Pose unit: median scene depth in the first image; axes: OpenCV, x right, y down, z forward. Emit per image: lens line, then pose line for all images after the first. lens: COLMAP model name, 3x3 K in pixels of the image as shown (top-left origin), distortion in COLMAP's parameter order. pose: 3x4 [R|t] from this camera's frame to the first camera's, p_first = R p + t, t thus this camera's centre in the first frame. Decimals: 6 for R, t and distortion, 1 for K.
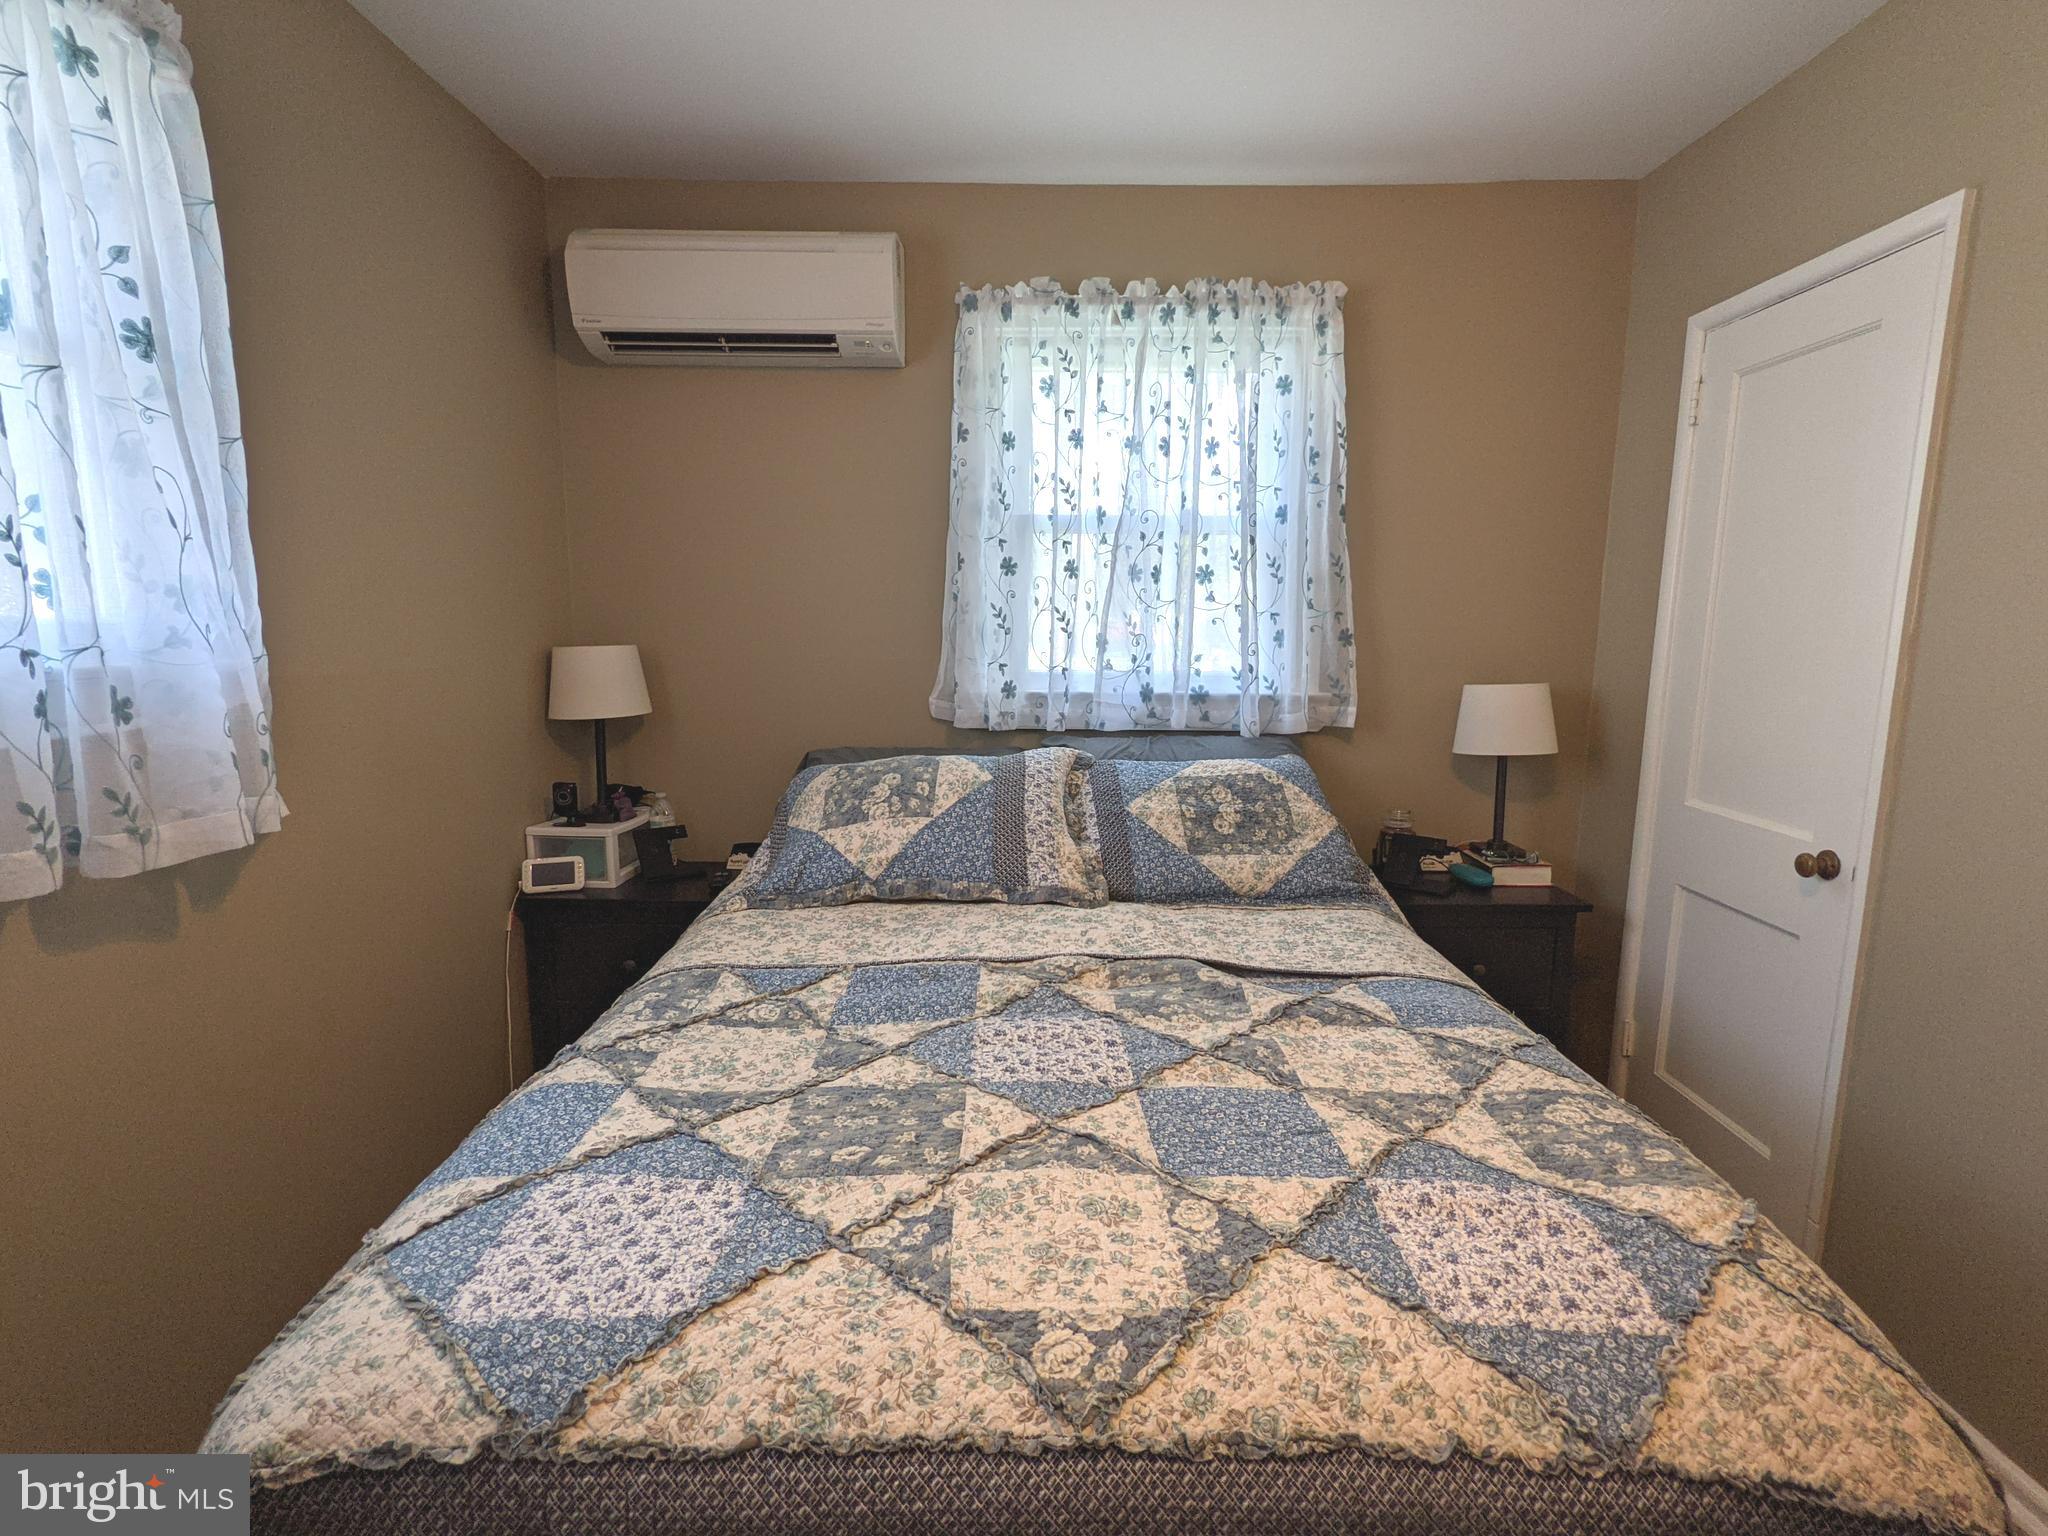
lens RADIAL K [[990.8, 0, 1033.0], [0, 990.8, 768.6], [0, 0, 1]] dist [0.001137, 0.000464]
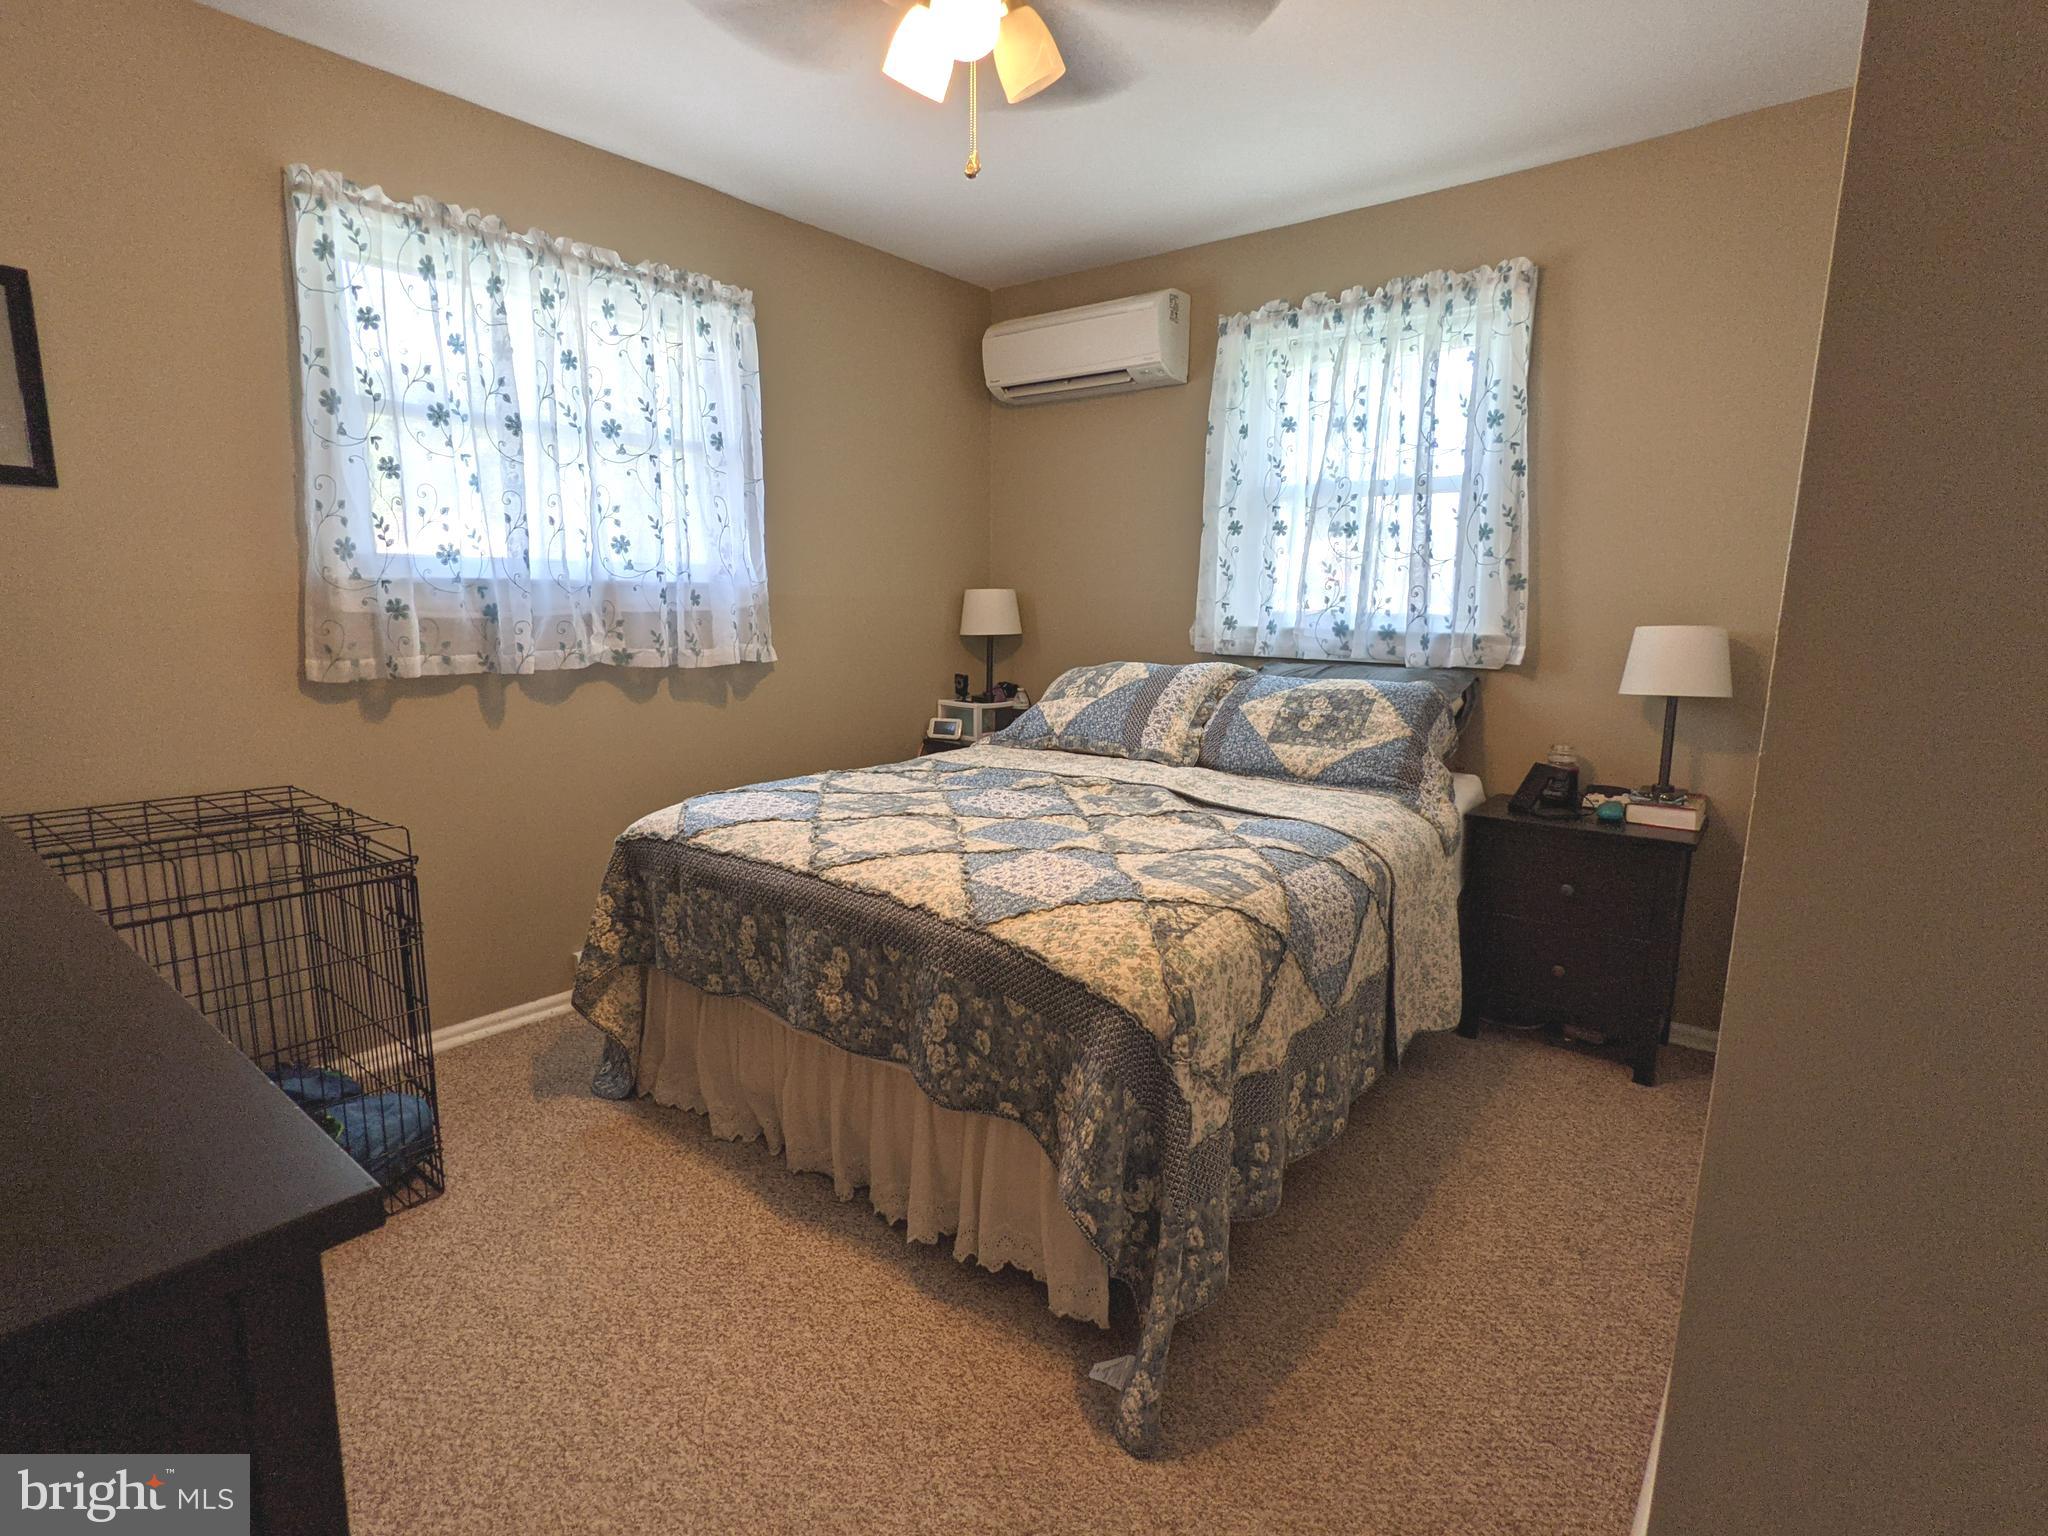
lens RADIAL K [[991.3, 0, 1031.8], [0, 991.3, 766.1], [0, 0, 1]] dist [0.000212, 0.000525]
pose [[0.788365, 0.106950, -0.605840, 0.721092], [-0.097979, 0.994031, 0.047981, 0.087207], [0.607355, 0.021533, 0.794138, -0.236918]]
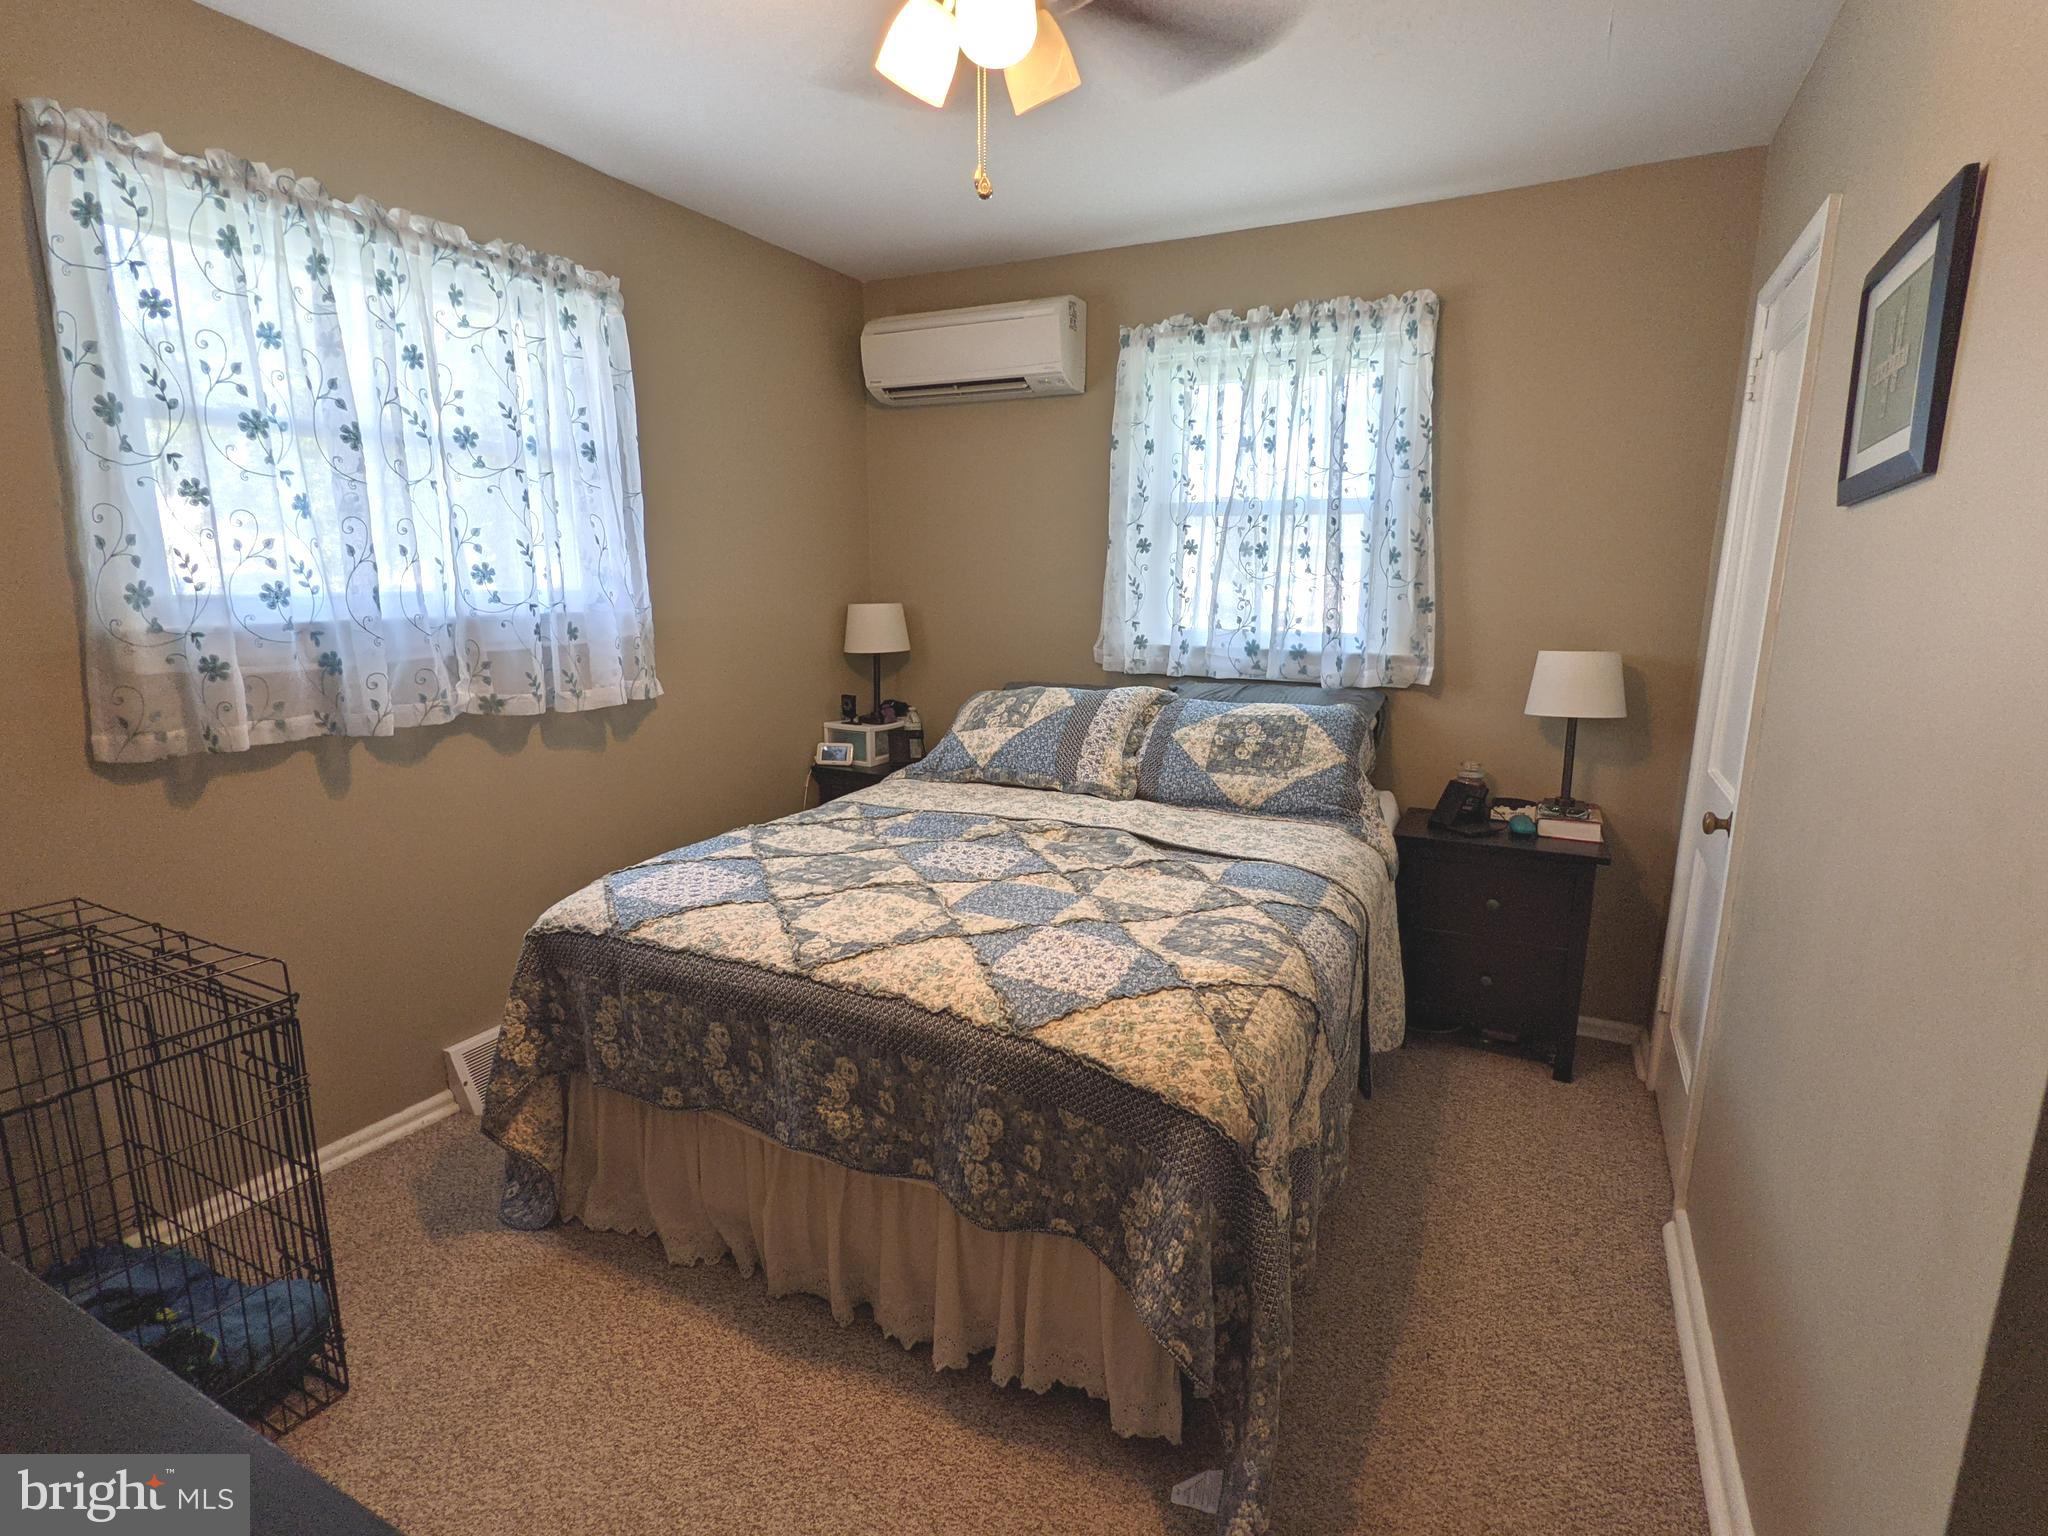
lens RADIAL K [[991.3, 0, 1031.8], [0, 991.3, 766.1], [0, 0, 1]] dist [0.000212, 0.000525]
pose [[0.895872, 0.085193, -0.436068, 0.526354], [-0.067604, 0.996155, 0.055727, 0.022876], [0.439139, -0.020444, 0.898186, -0.272813]]
